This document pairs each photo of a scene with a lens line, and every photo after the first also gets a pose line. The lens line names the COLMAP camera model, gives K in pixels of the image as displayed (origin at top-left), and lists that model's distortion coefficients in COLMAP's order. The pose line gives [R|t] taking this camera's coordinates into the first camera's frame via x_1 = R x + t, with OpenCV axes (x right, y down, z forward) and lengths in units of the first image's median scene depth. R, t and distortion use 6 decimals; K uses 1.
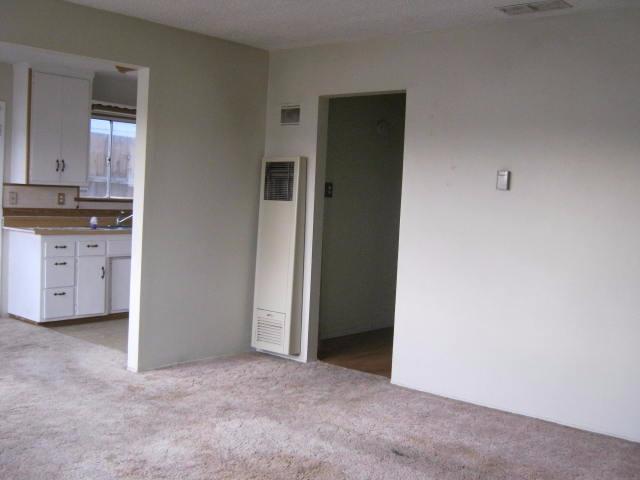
lens RADIAL K [[707.3, 0, 320.0], [0, 707.3, 240.0], [0, 0, 1]] dist [-0.113930, 0.047718]
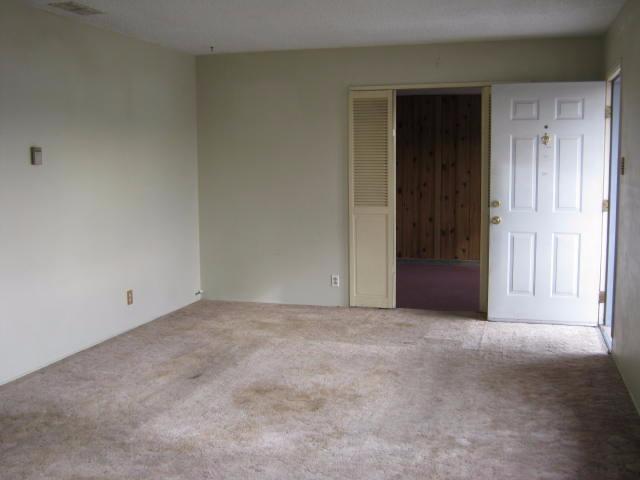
lens RADIAL K [[707.3, 0, 320.0], [0, 707.3, 240.0], [0, 0, 1]] dist [-0.113930, 0.047718]
pose [[-0.398830, -0.147965, 0.905009, -1.100394], [0.049467, 0.981989, 0.182350, -0.159202], [-0.915690, 0.117494, -0.384327, 1.265717]]
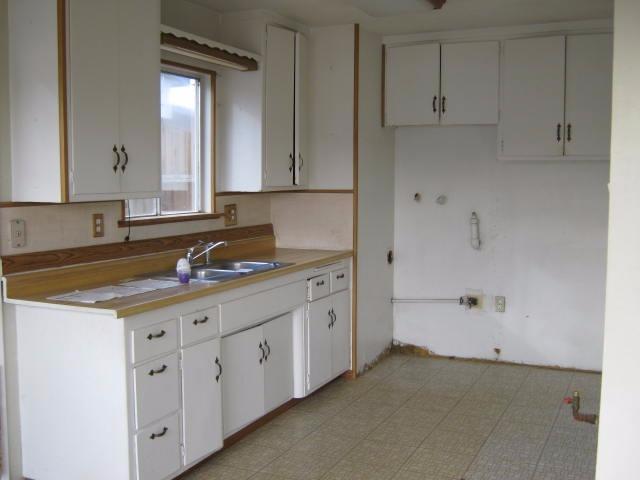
lens RADIAL K [[707.3, 0, 320.0], [0, 707.3, 240.0], [0, 0, 1]] dist [-0.113930, 0.047718]
pose [[0.961190, -0.066228, 0.267821, -0.223637], [0.057352, 0.997518, 0.040837, -0.037875], [-0.269861, -0.023892, 0.962603, 0.301294]]
